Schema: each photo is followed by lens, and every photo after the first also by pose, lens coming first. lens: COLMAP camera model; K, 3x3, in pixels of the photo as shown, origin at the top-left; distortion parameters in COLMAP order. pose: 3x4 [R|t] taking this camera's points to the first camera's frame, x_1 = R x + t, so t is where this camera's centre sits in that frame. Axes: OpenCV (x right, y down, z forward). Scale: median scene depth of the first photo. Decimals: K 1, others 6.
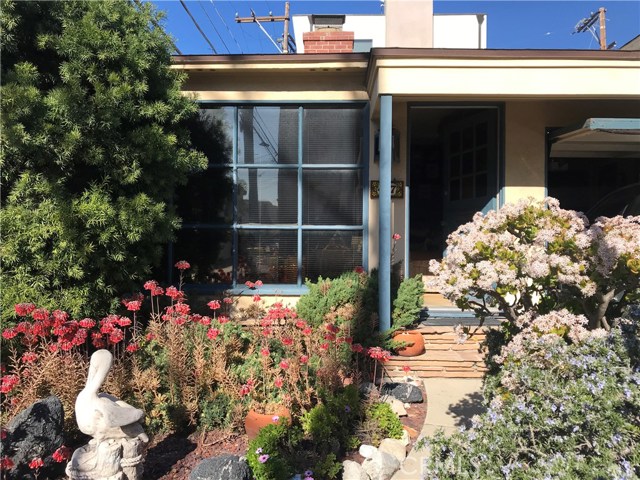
lens RADIAL K [[524.9, 0, 320.6], [0, 524.9, 240.3], [0, 0, 1]] dist [-0.000884, 0.007745]
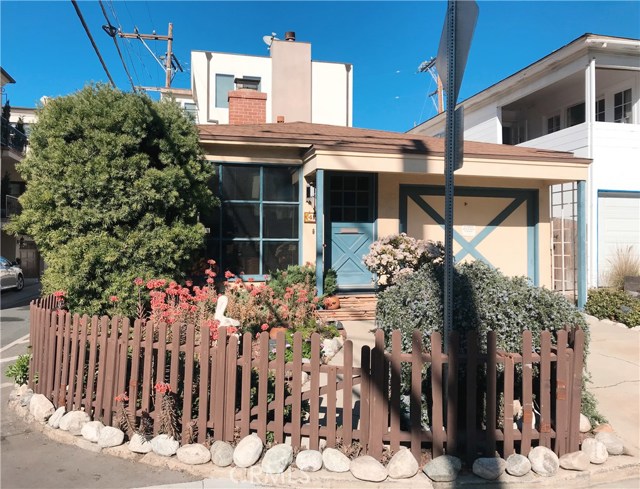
lens RADIAL K [[543.4, 0, 320.1], [0, 543.4, 244.9], [0, 0, 1]] dist [-0.006023, -0.001231]
pose [[0.964652, -0.002378, 0.263518, -0.426369], [0.003298, 0.999990, -0.003049, -0.003646], [-0.263508, 0.003811, 0.964650, -0.946496]]
